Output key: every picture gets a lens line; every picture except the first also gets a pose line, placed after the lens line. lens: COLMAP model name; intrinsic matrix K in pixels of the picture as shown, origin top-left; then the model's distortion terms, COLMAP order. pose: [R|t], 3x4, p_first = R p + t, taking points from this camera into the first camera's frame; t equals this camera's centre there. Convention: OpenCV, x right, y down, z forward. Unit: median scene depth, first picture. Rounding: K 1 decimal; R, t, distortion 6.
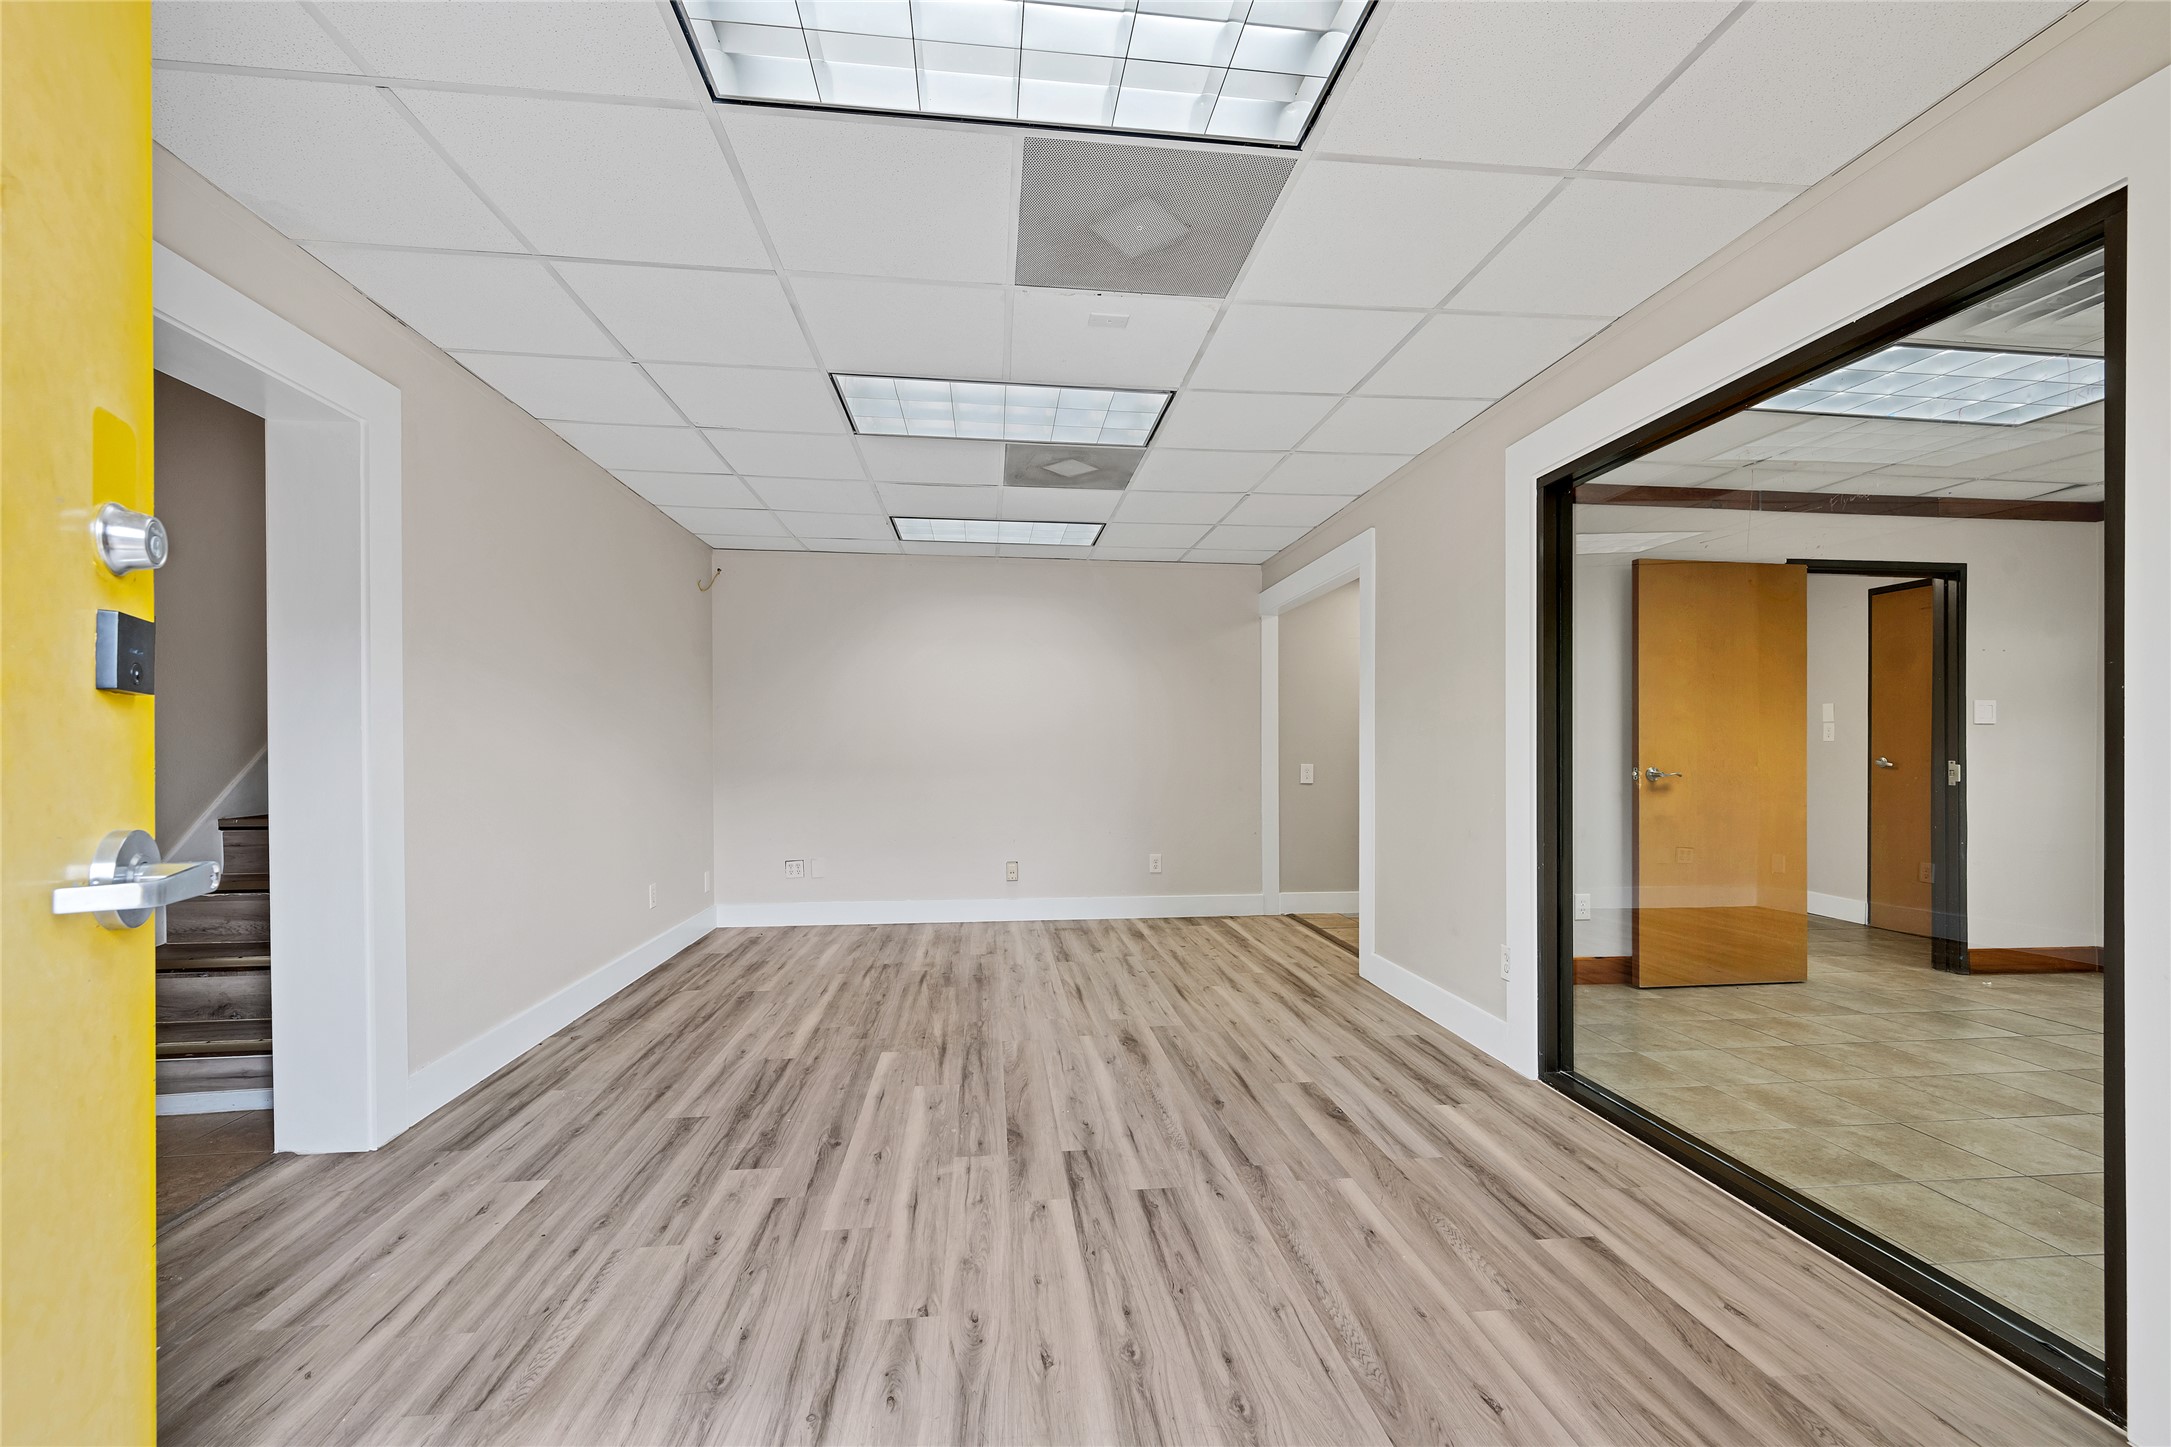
lens RADIAL K [[874.1, 0, 1091.9], [0, 874.1, 742.5], [0, 0, 1]] dist [-0.000040, 0.000617]
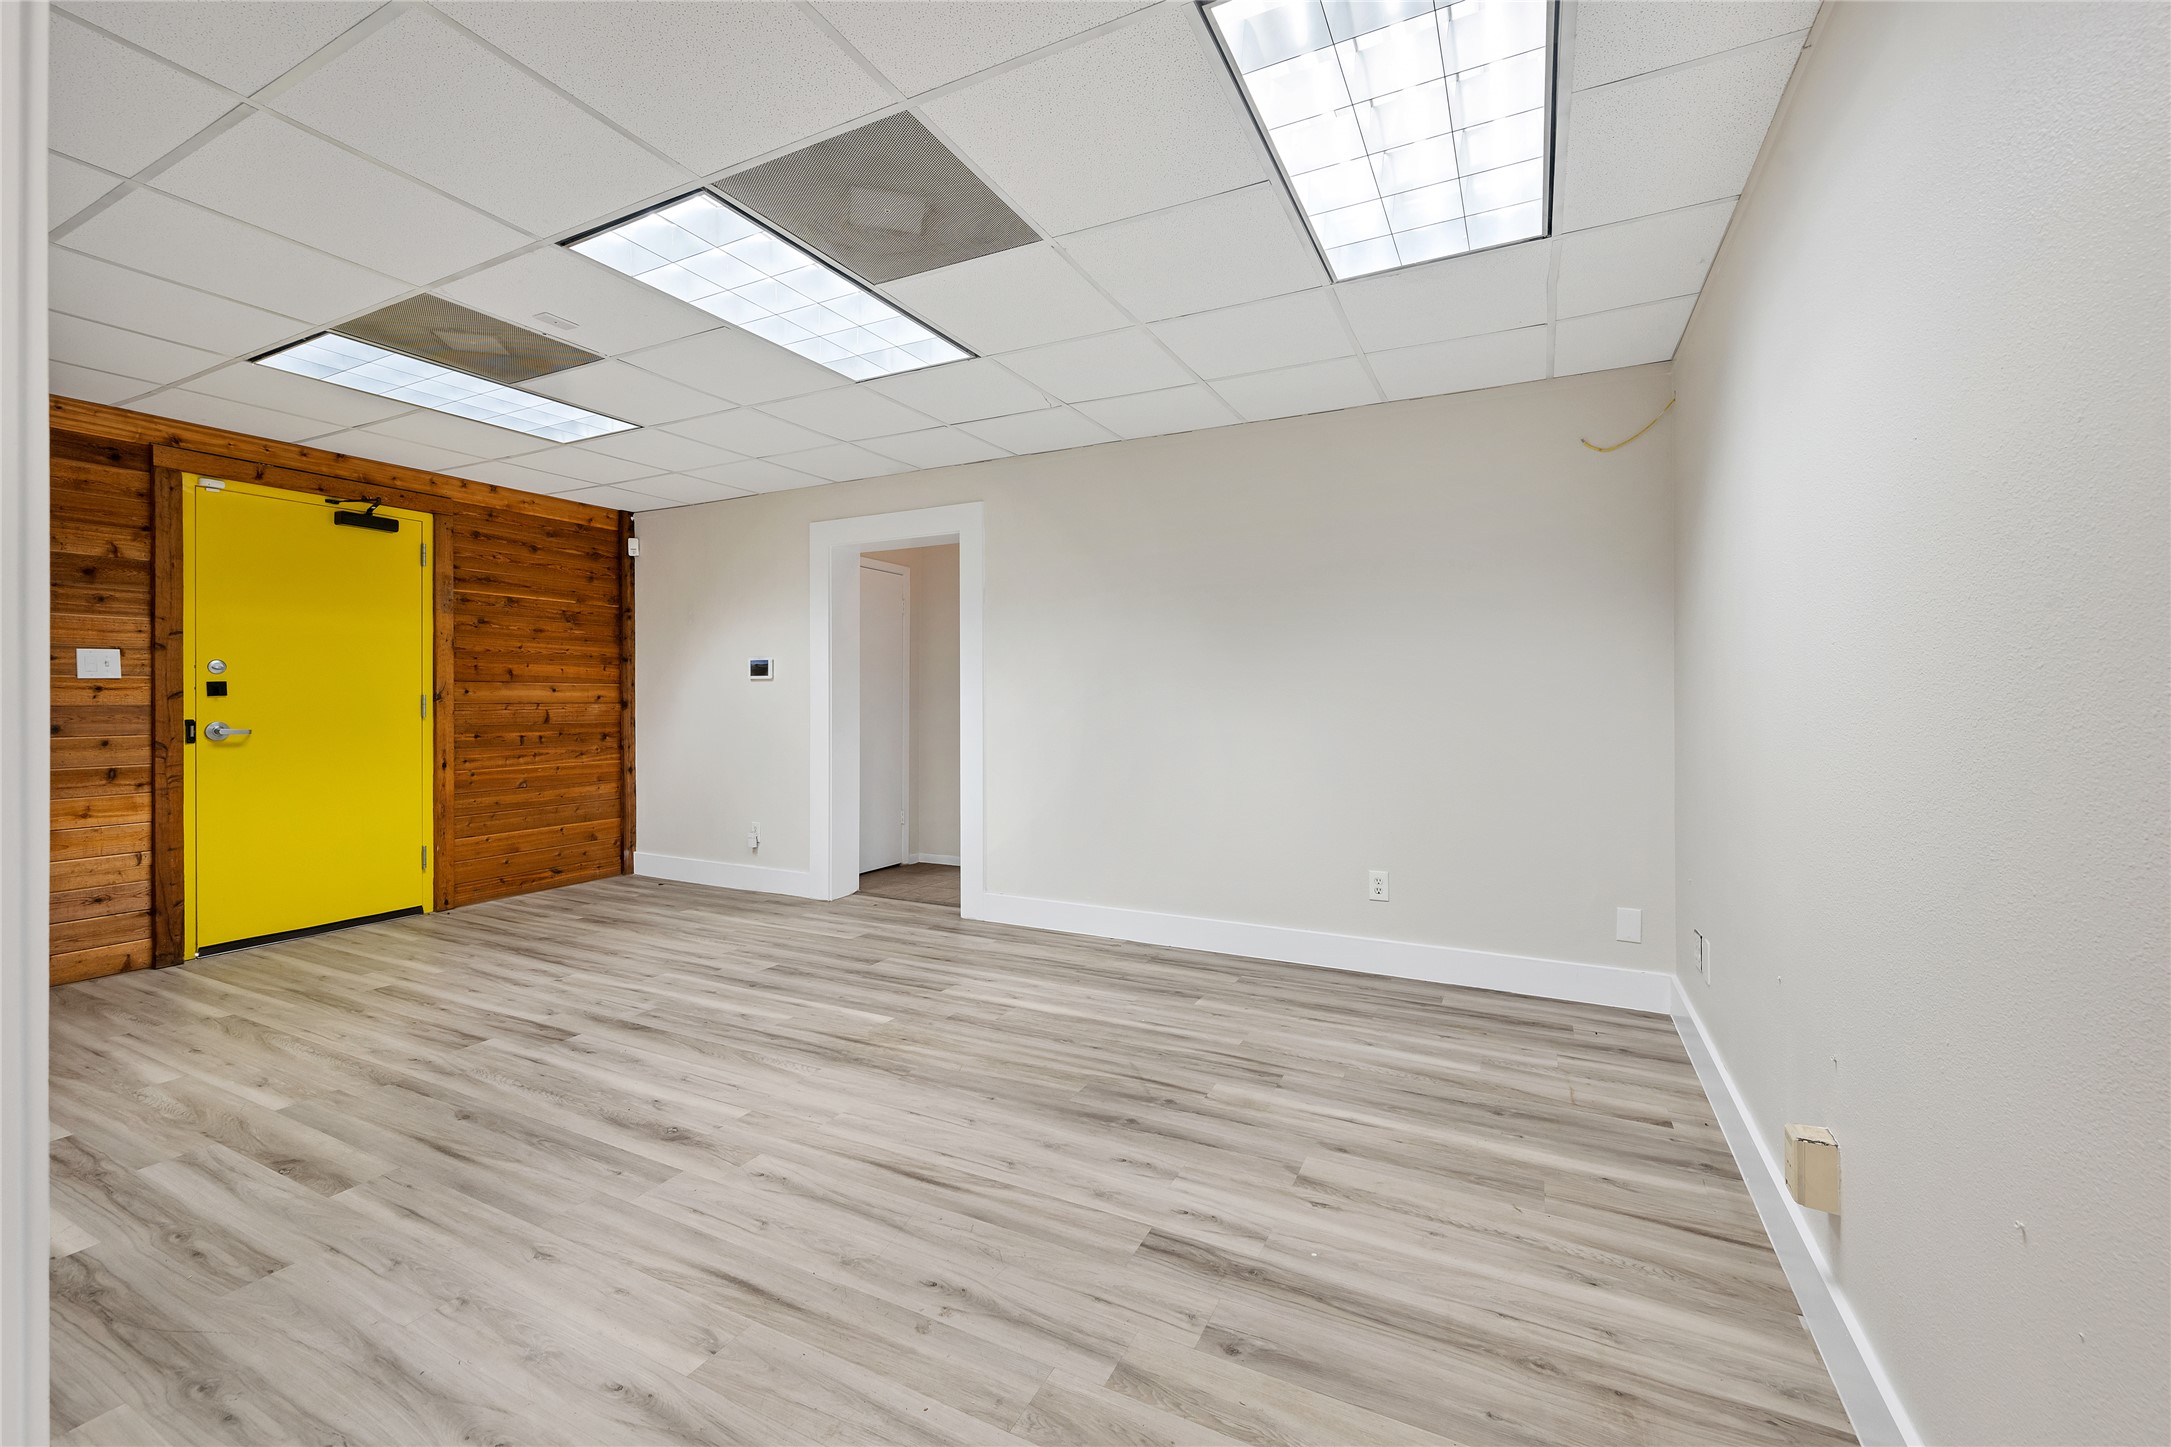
lens RADIAL K [[874.1, 0, 1091.8], [0, 874.1, 708.3], [0, 0, 1]] dist [-0.000040, 0.000617]
pose [[-0.546376, 0.012038, -0.837454, 0.494041], [0.011234, 0.999912, 0.007044, 0.002393], [0.837465, -0.005559, -0.546463, 1.868423]]
